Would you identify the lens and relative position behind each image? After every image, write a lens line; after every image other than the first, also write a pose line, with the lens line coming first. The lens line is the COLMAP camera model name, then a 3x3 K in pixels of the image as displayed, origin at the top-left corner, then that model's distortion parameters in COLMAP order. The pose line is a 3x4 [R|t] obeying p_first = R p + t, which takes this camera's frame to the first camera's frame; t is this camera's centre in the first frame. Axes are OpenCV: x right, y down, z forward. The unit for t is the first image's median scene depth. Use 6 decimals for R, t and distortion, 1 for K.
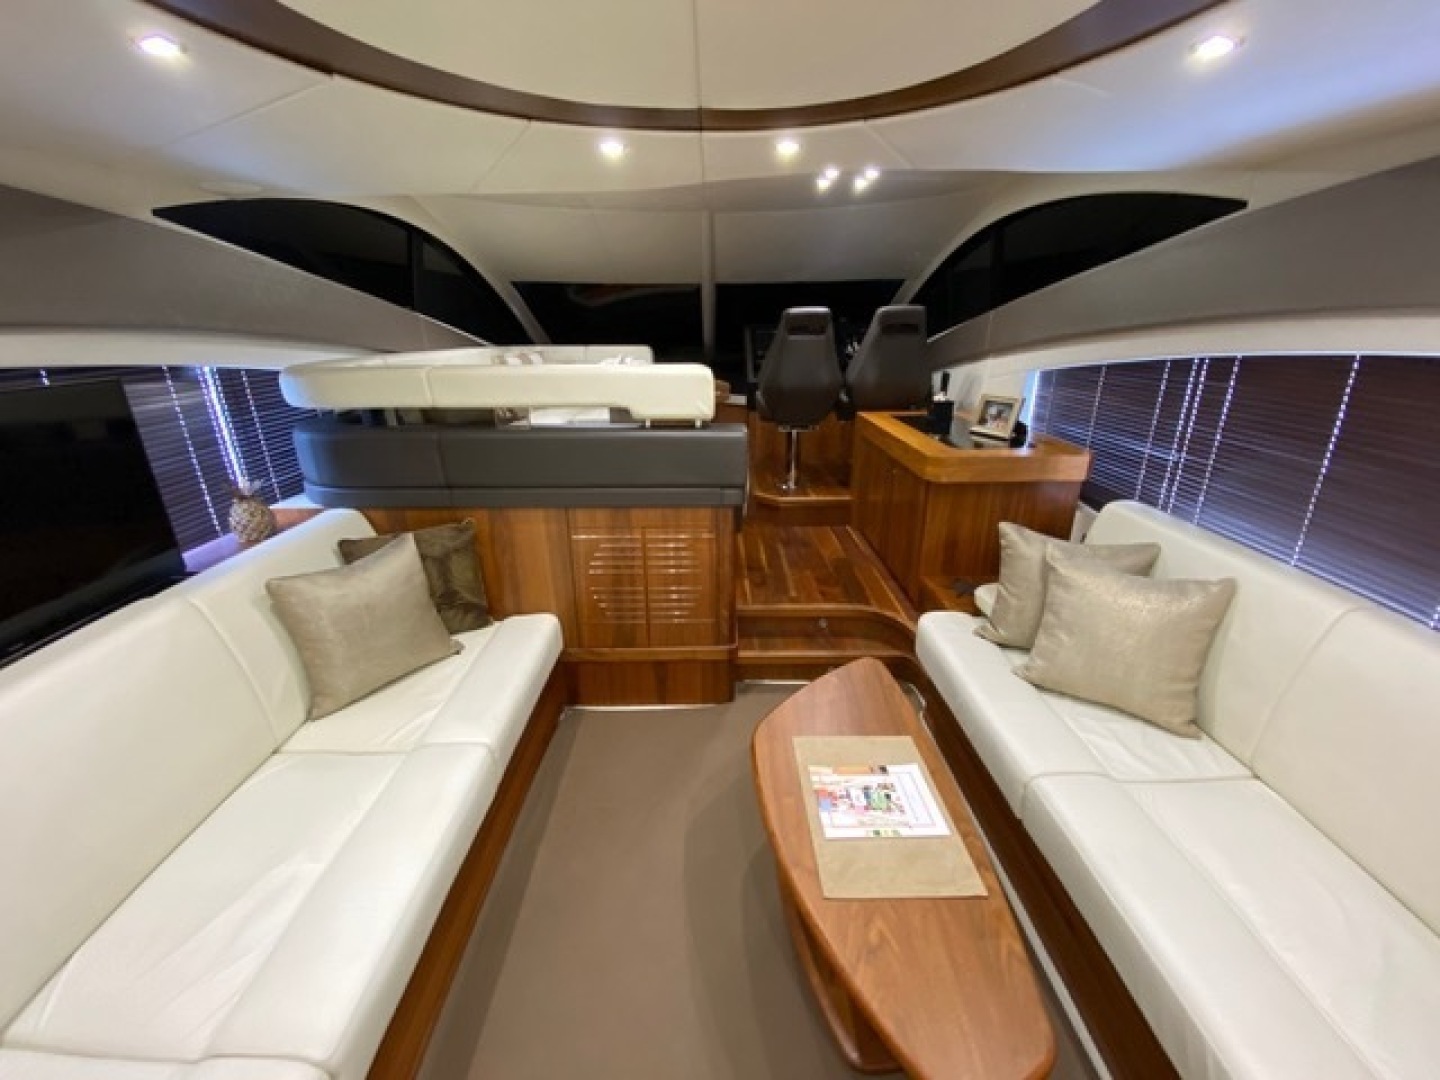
lens RADIAL K [[572.4, 0, 714.7], [0, 572.4, 517.7], [0, 0, 1]] dist [0.002860, -0.000008]
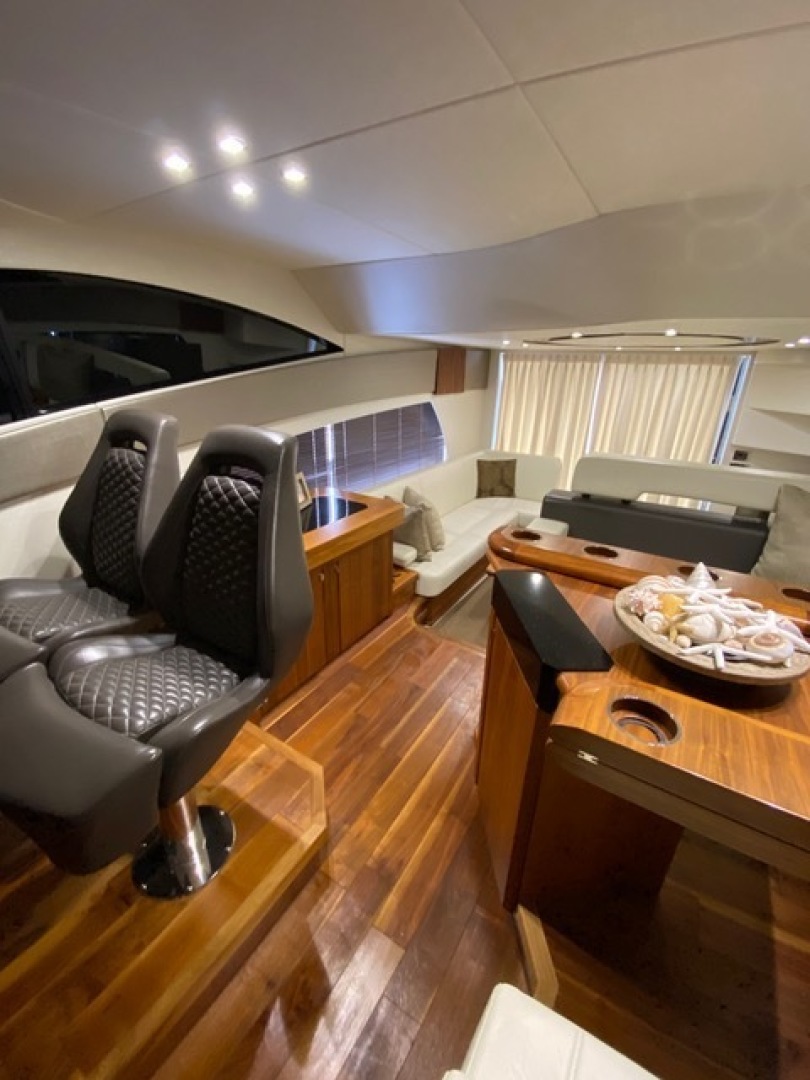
lens RADIAL K [[429.3, 0, 404.7], [0, 429.3, 550.2], [0, 0, 1]] dist [0.002860, -0.000008]
pose [[-0.846376, -0.219178, 0.485395, -0.276549], [0.151728, 0.774394, 0.614241, -1.142312], [-0.510515, 0.593527, -0.622173, 2.903062]]
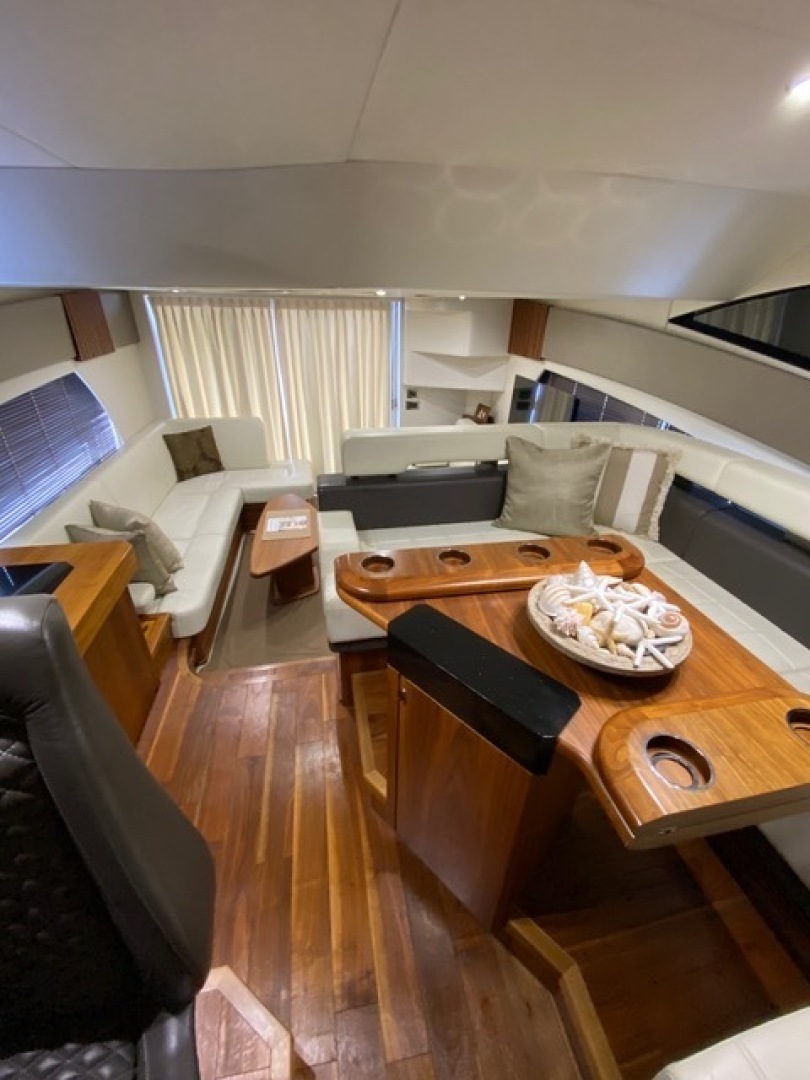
lens RADIAL K [[439.3, 0, 405.0], [0, 439.3, 540.0], [0, 0, 1]] dist [0.000628, -0.000312]
pose [[-0.981278, 0.080980, -0.174743, 0.070951], [-0.072021, 0.687191, 0.722898, -1.181749], [0.178622, 0.721950, -0.668493, 2.676719]]
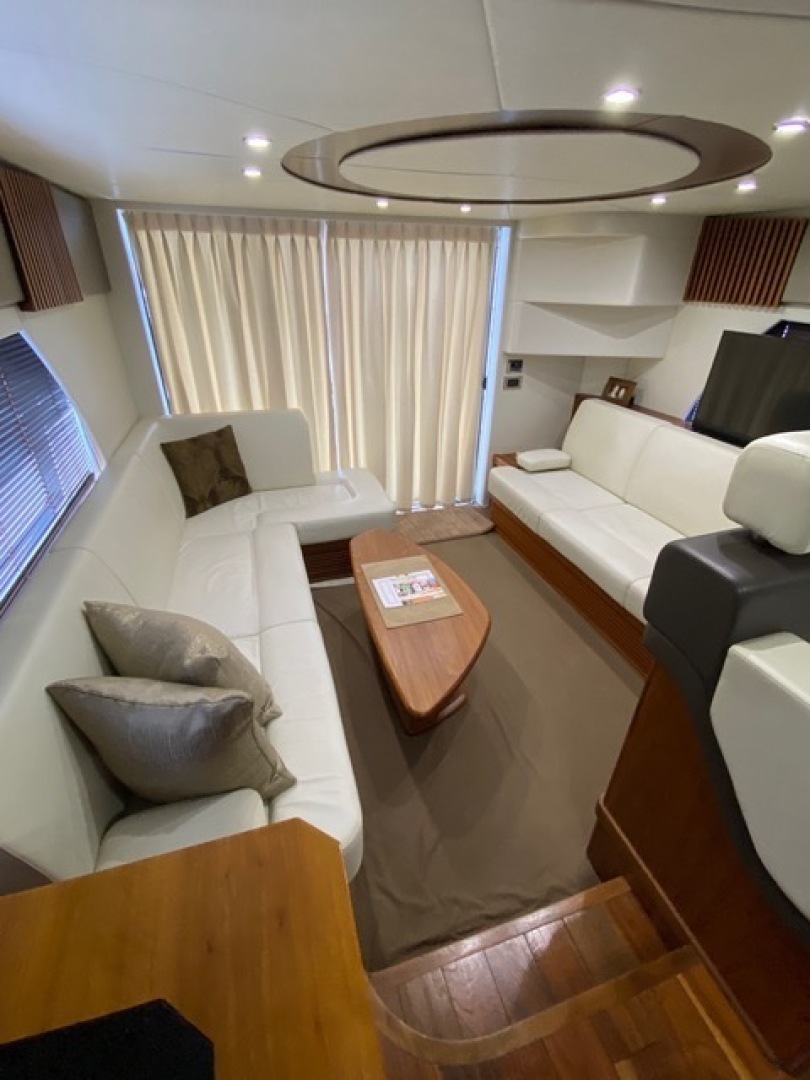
lens RADIAL K [[471.3, 0, 405.0], [0, 471.3, 540.0], [0, 0, 1]] dist [0.000746, 0.000066]
pose [[-0.956020, 0.142252, -0.256495, 0.635281], [-0.094248, 0.679137, 0.727936, -0.700916], [0.277745, 0.720096, -0.635861, 1.787182]]
